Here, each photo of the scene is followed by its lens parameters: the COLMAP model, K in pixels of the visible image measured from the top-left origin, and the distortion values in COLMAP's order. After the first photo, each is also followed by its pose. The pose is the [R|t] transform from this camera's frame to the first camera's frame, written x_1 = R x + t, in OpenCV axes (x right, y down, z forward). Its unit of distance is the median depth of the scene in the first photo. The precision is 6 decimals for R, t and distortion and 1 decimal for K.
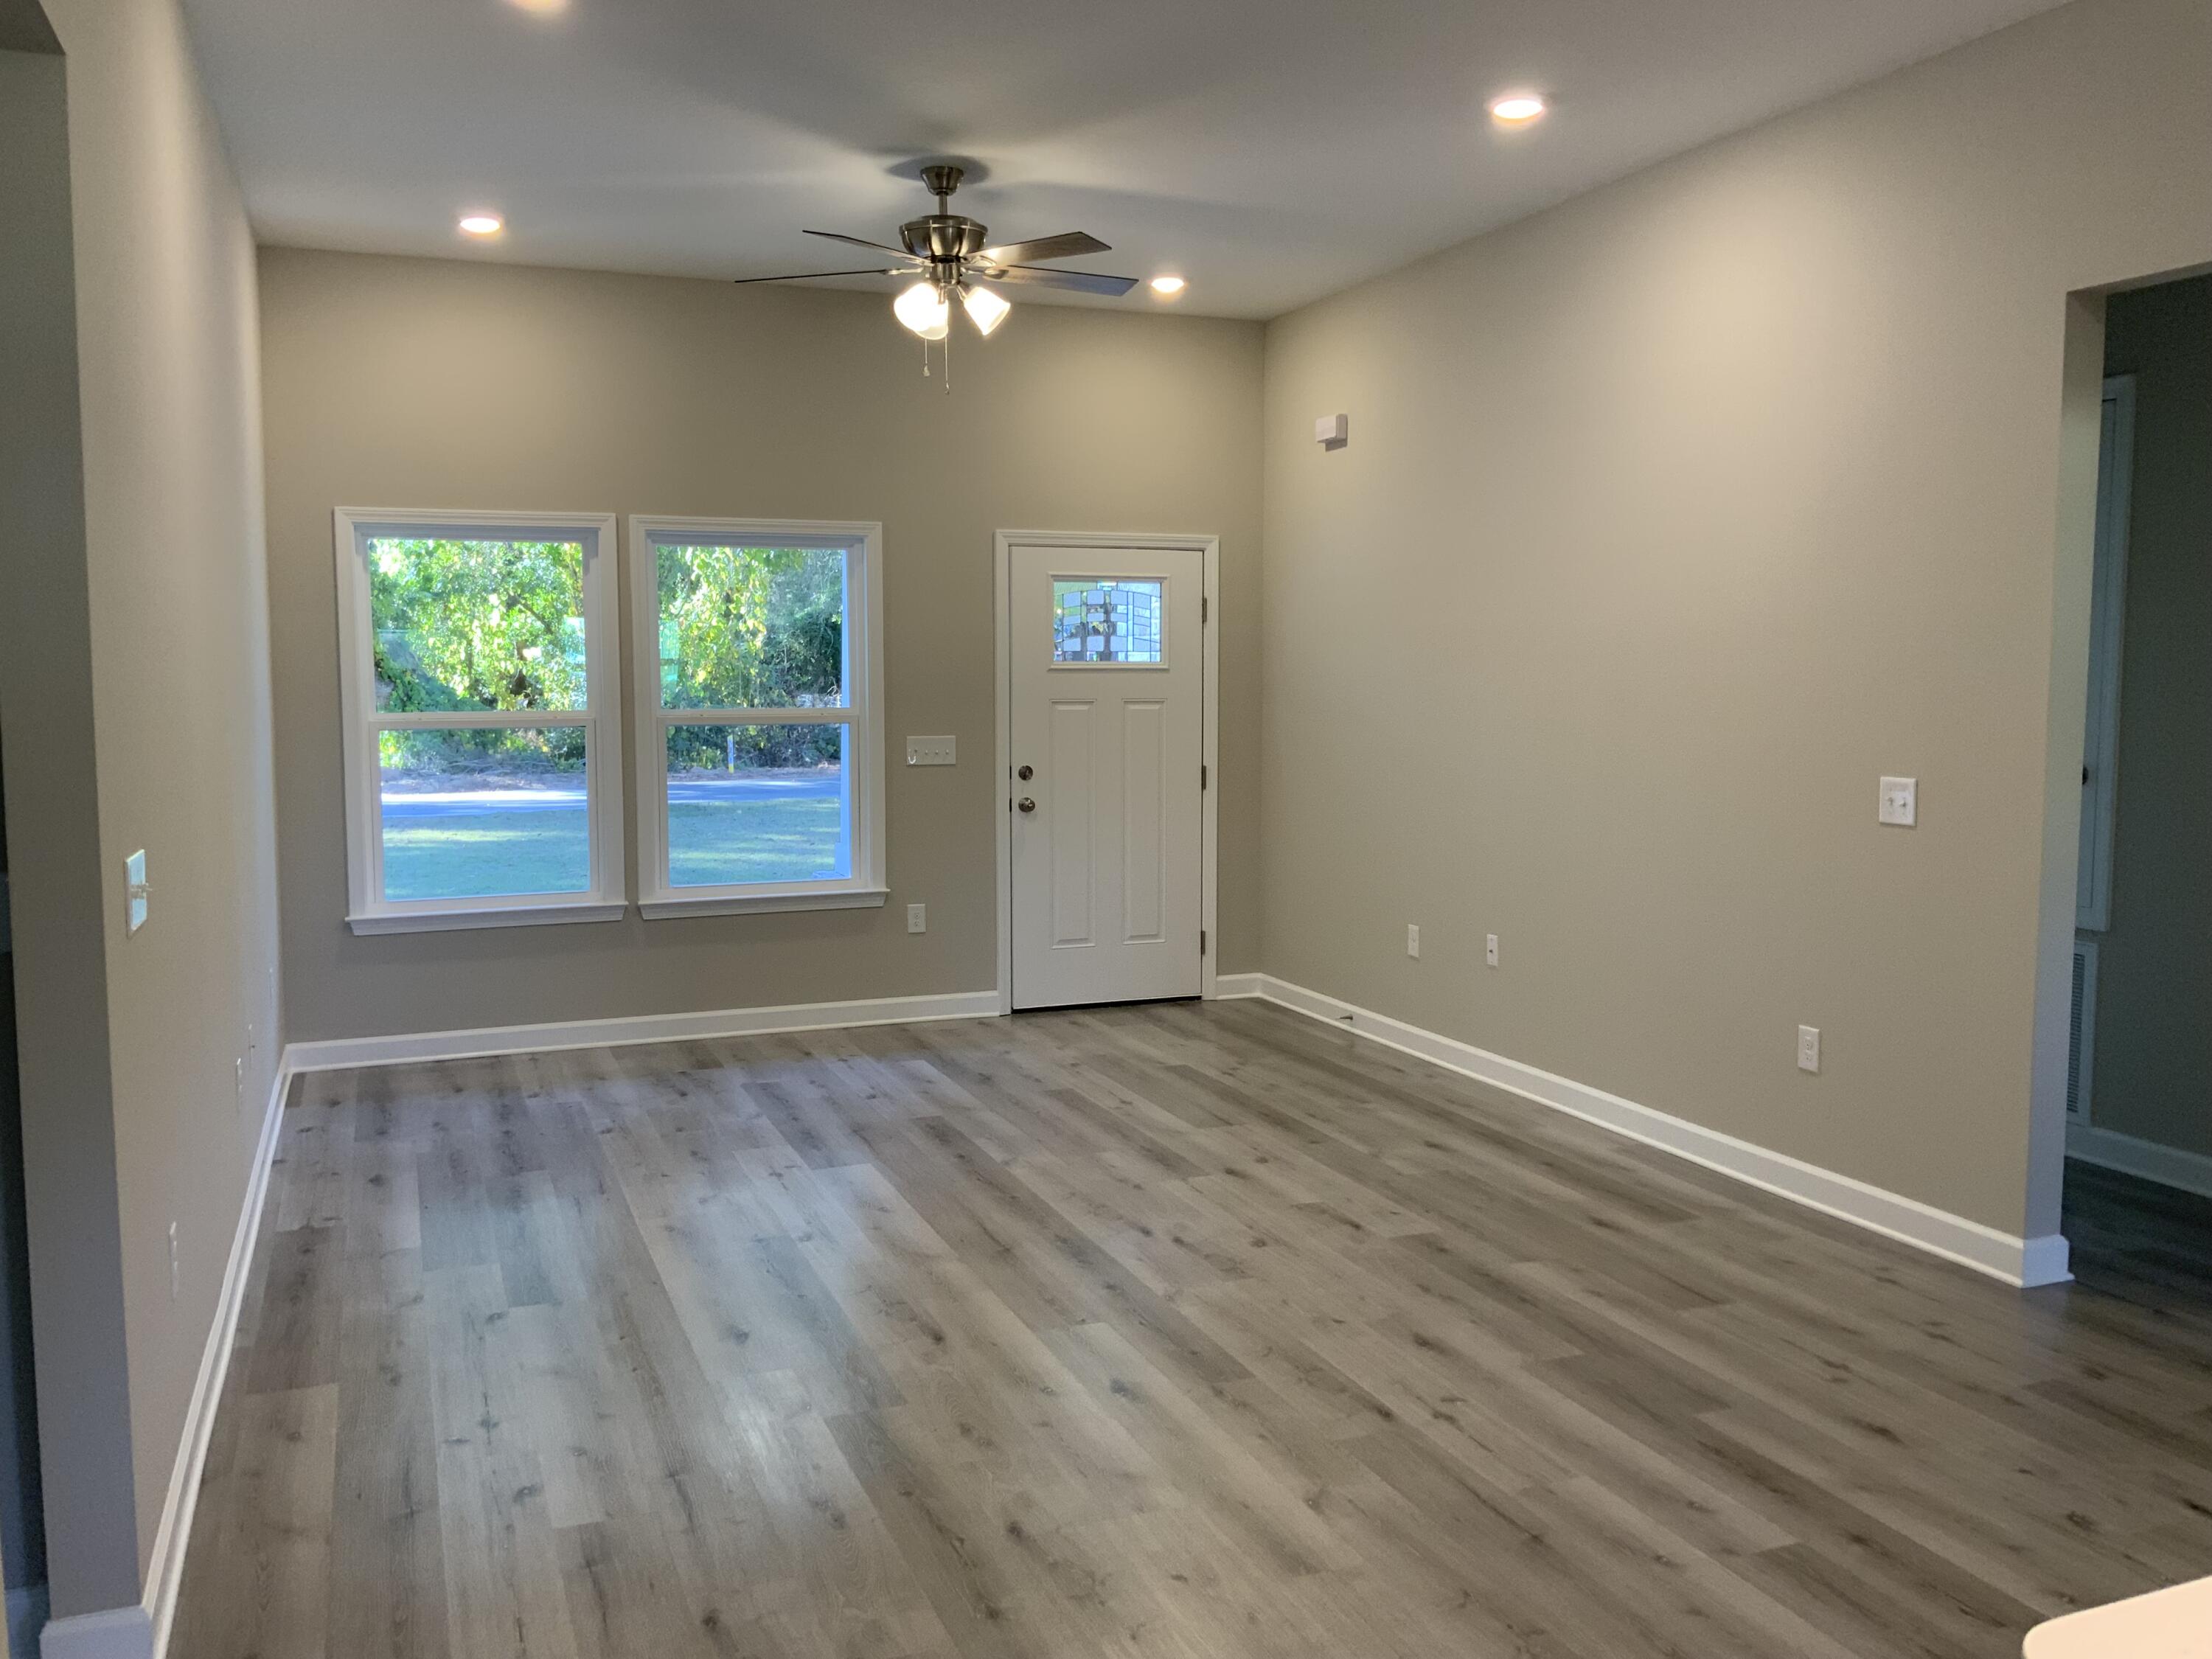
lens RADIAL K [[1863.3, 0, 1111.9], [0, 1863.3, 815.3], [0, 0, 1]] dist [0.072752, -0.115644]
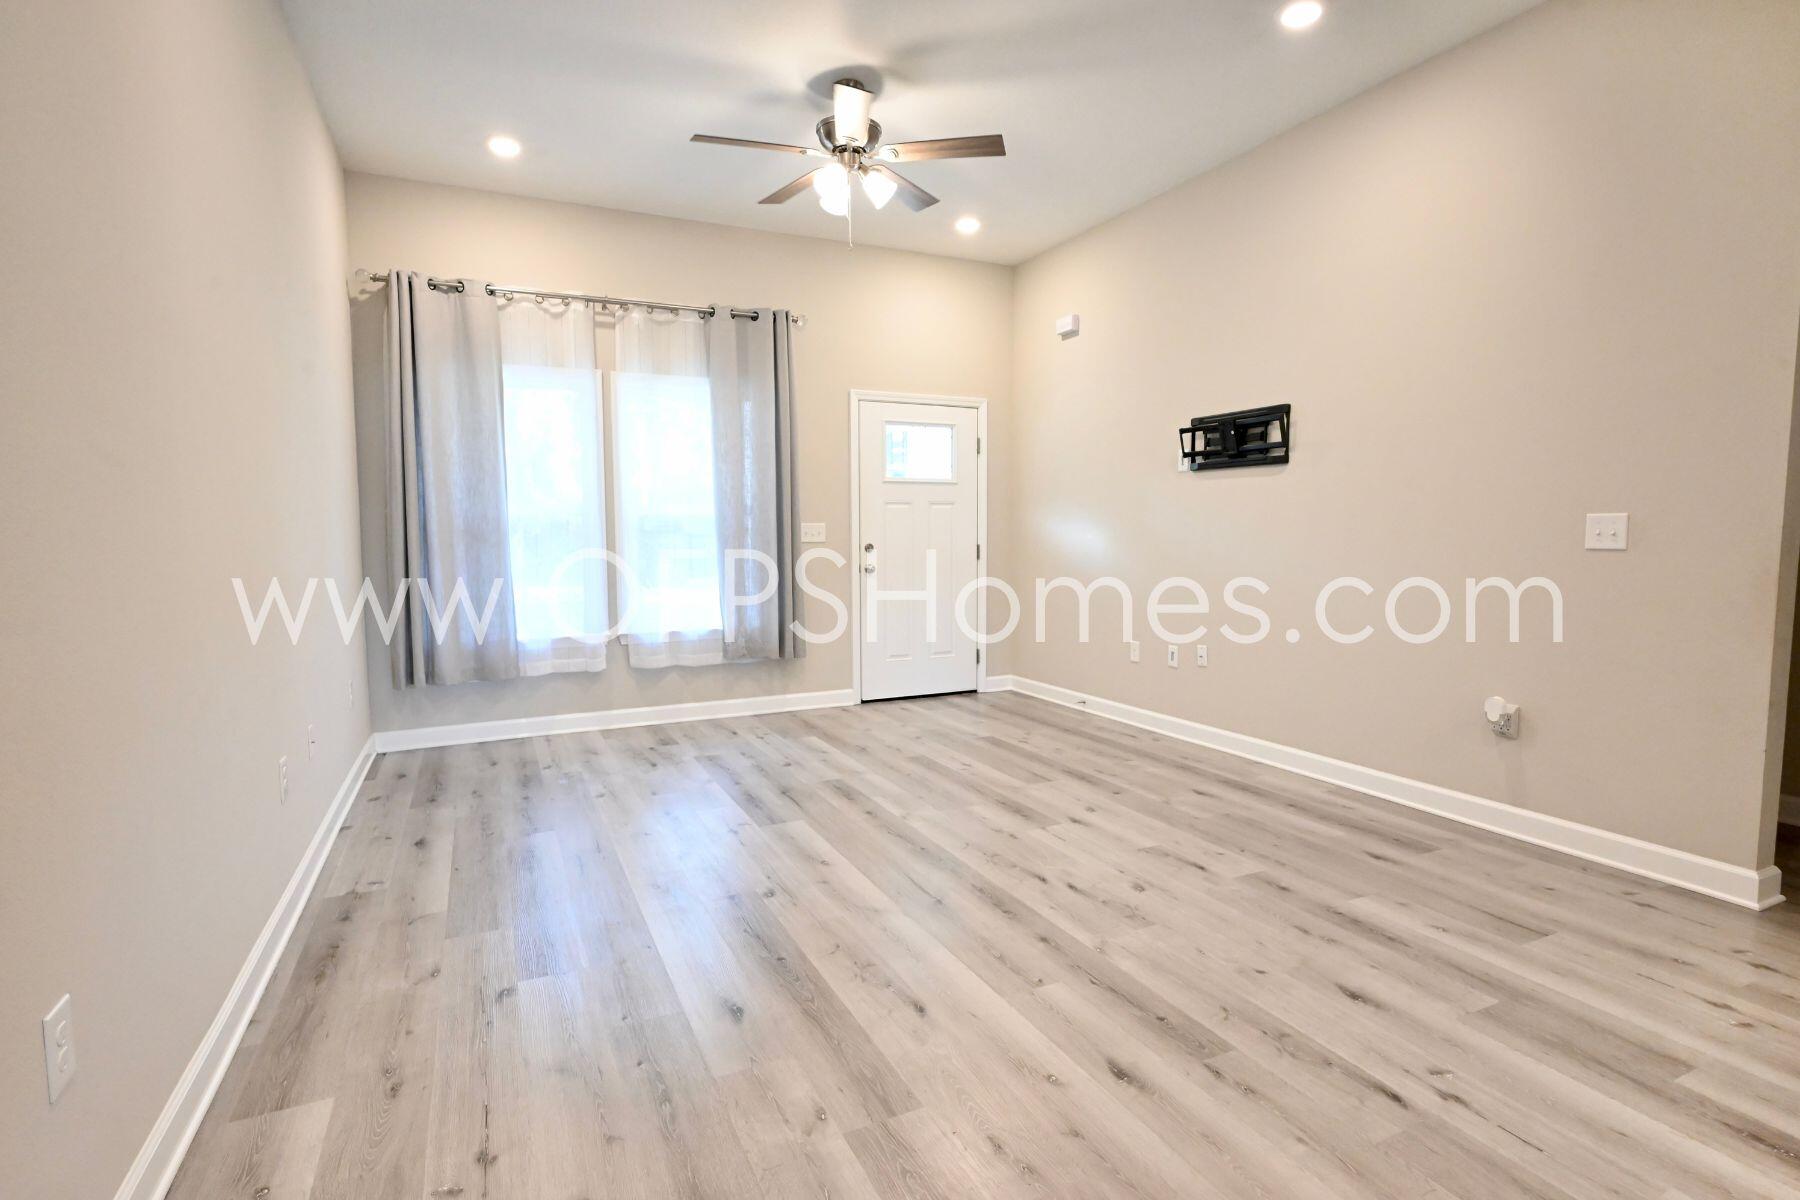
lens RADIAL K [[892.7, 0, 904.2], [0, 892.7, 596.8], [0, 0, 1]] dist [-0.007888, 0.006276]
pose [[0.997170, -0.009459, 0.074589, -0.104809], [0.009968, 0.999930, -0.006446, 0.032888], [-0.074522, 0.007171, 0.997194, 0.367159]]
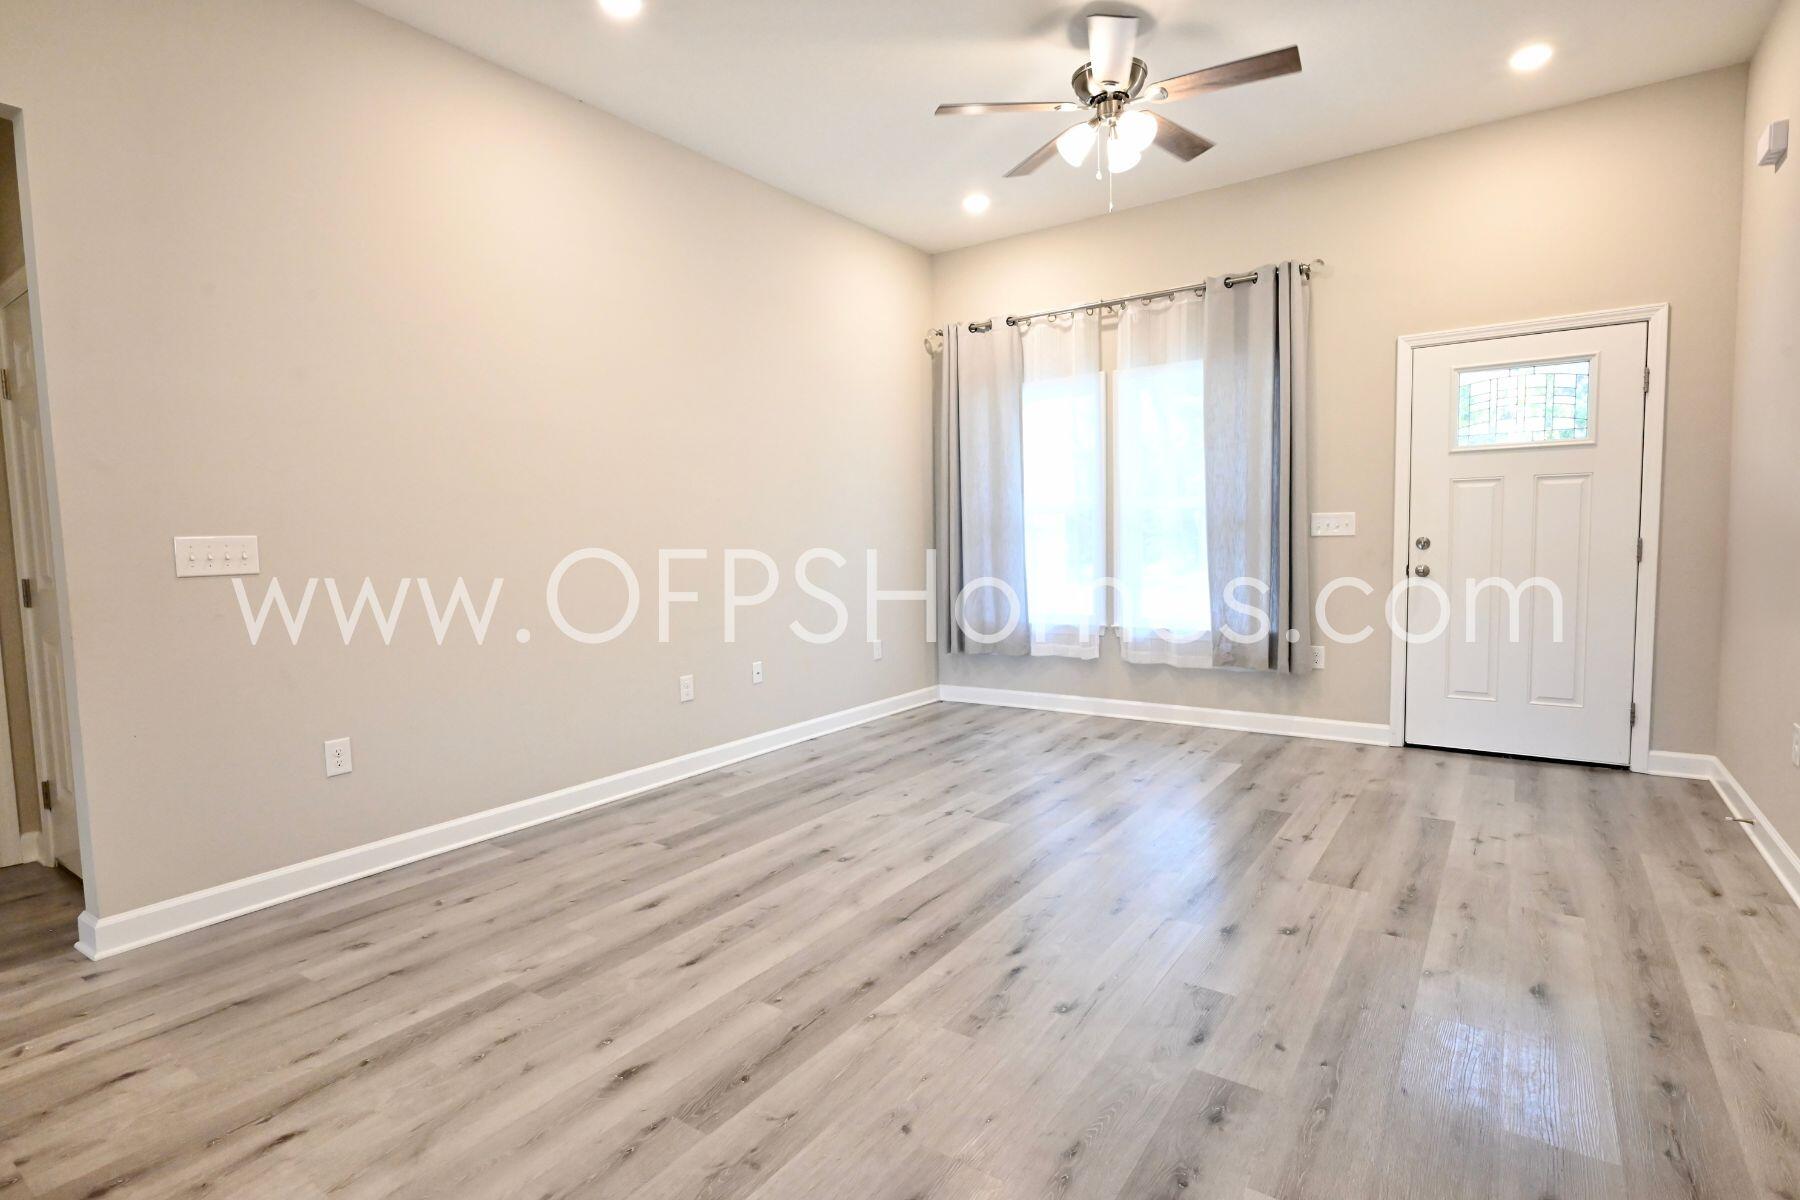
lens RADIAL K [[892.7, 0, 896.3], [0, 892.7, 600.7], [0, 0, 1]] dist [-0.007888, 0.006276]
pose [[0.546323, 0.053666, -0.835854, 0.345629], [-0.045417, 0.998375, 0.034415, 0.012804], [0.836343, 0.019160, 0.547872, 0.599025]]
